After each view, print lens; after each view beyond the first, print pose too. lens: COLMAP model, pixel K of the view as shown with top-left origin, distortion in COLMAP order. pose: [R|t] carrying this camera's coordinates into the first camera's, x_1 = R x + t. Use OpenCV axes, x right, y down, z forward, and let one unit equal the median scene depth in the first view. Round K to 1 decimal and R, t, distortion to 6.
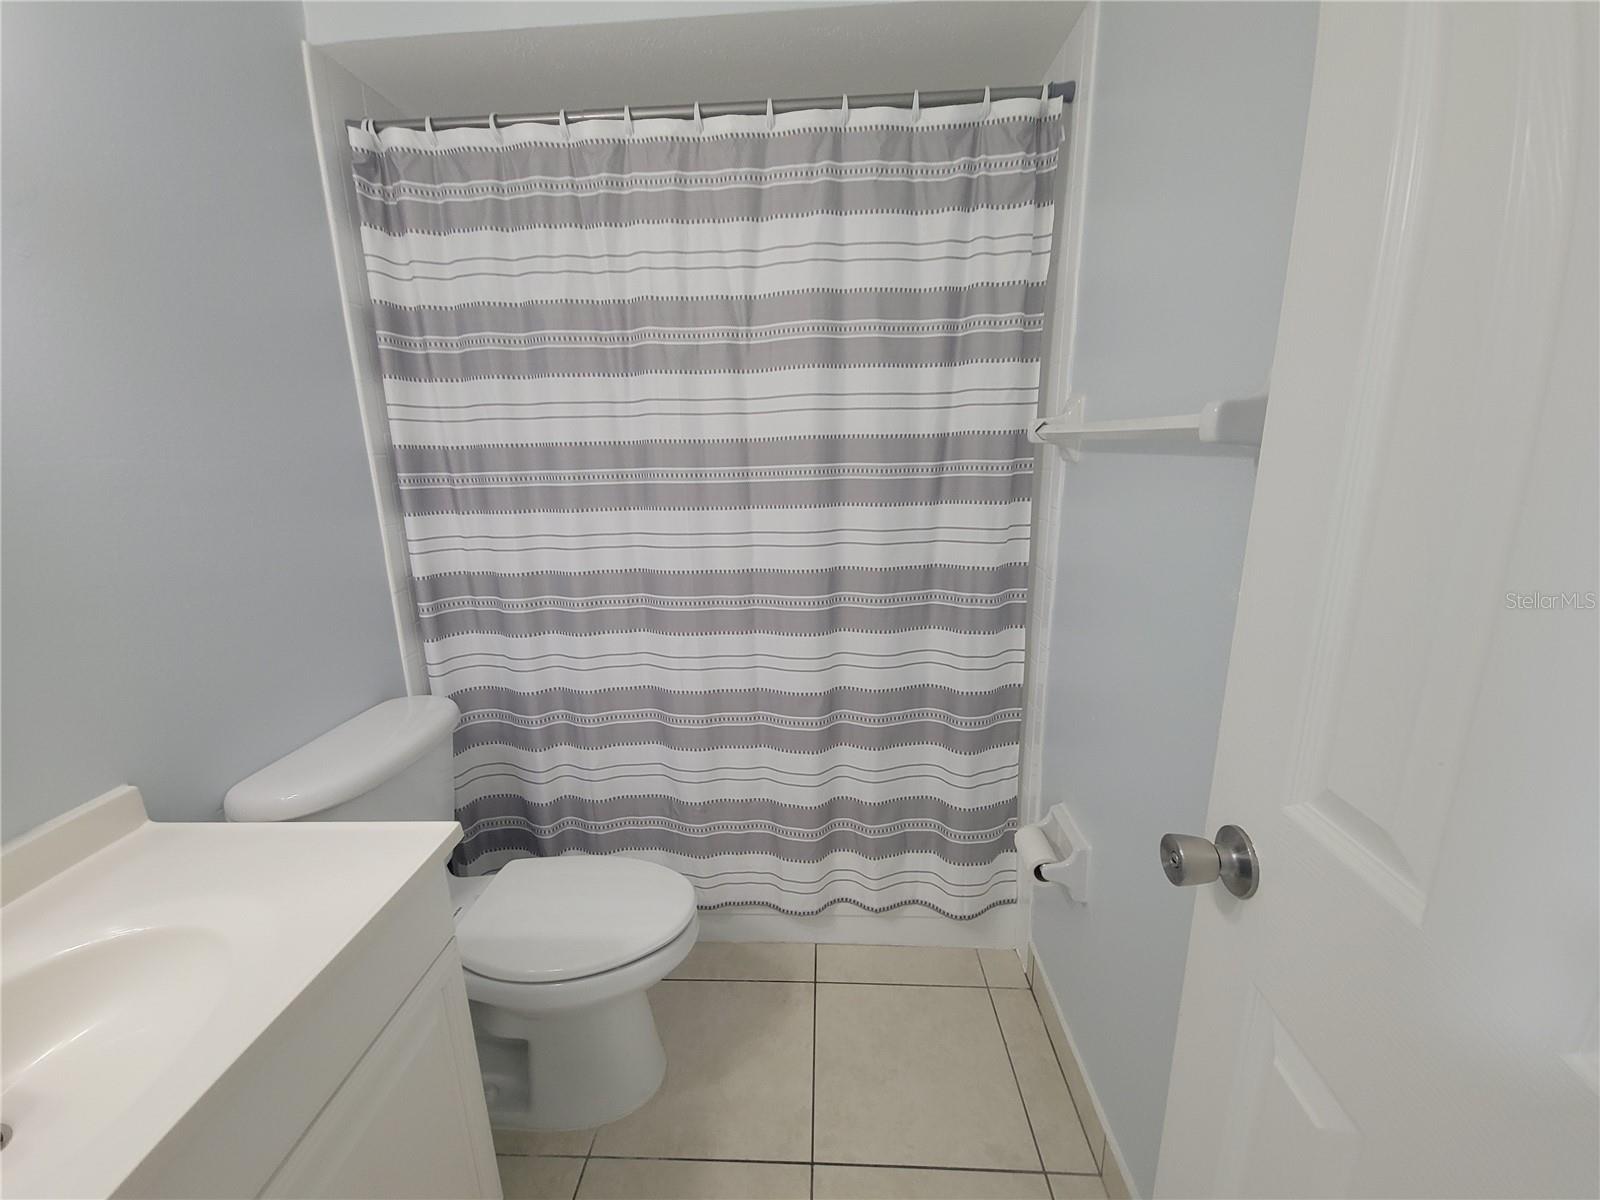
lens RADIAL K [[652.6, 0, 798.0], [0, 652.6, 610.1], [0, 0, 1]] dist [0.017297, -0.011349]
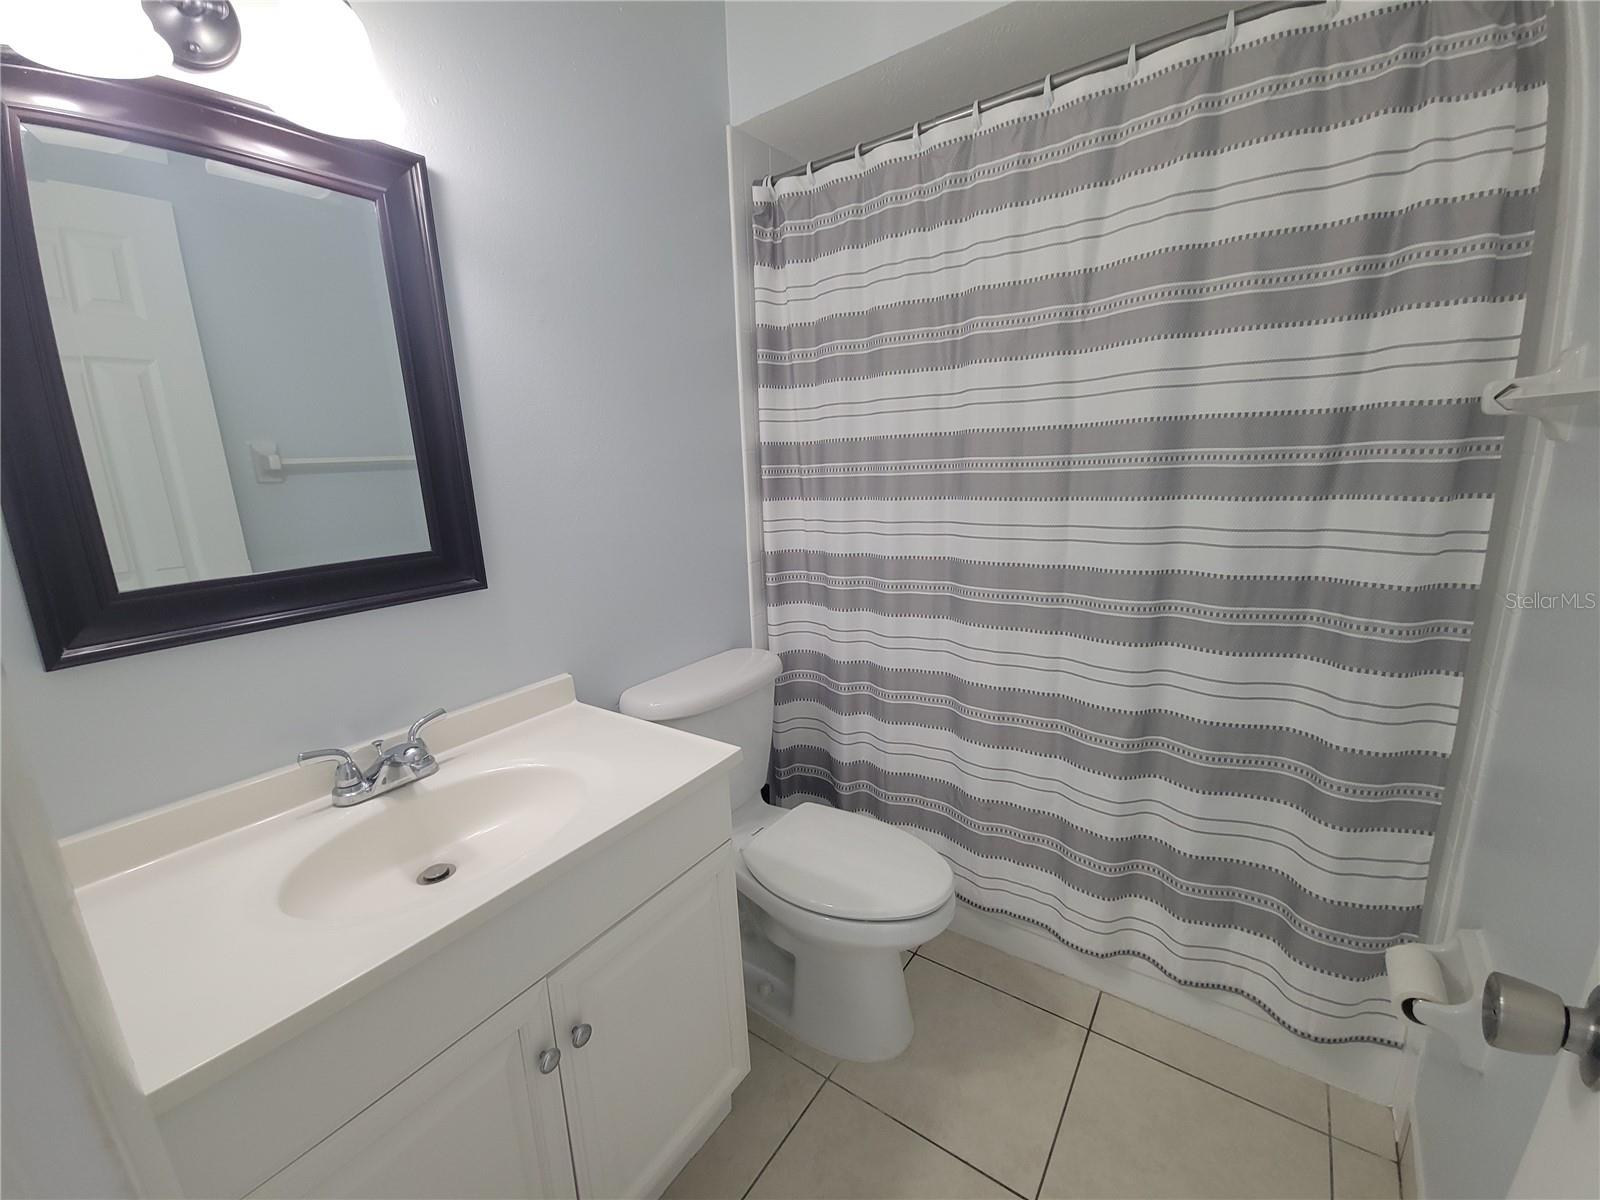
lens RADIAL K [[652.6, 0, 782.4], [0, 652.6, 608.8], [0, 0, 1]] dist [0.017297, -0.011349]
pose [[0.837101, 0.110812, -0.535707, 0.107300], [-0.107366, 0.993503, 0.037737, 0.006771], [0.536408, 0.025927, 0.843560, 0.001222]]
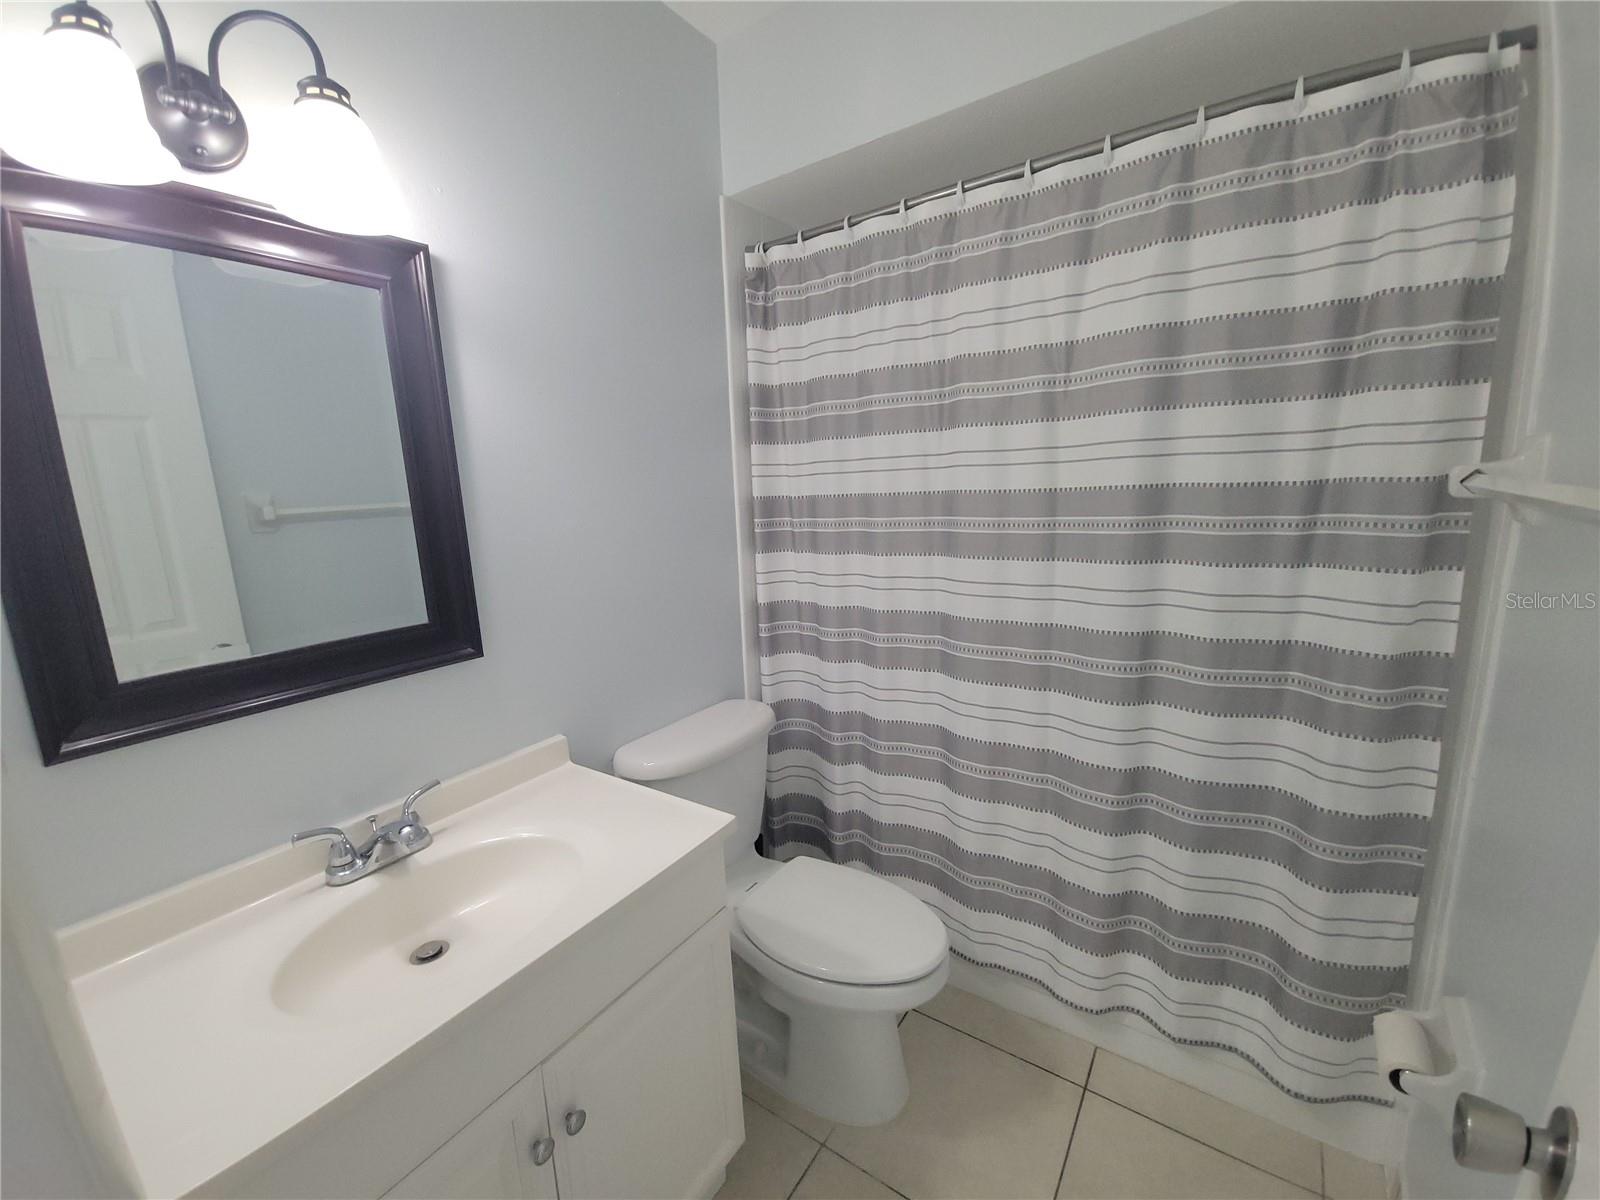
lens RADIAL K [[652.6, 0, 782.7], [0, 652.6, 613.2], [0, 0, 1]] dist [0.017297, -0.011349]
pose [[0.844306, 0.090944, -0.528088, 0.107246], [-0.103699, 0.994594, 0.005489, -0.045761], [0.525732, 0.050128, 0.849172, -0.011937]]
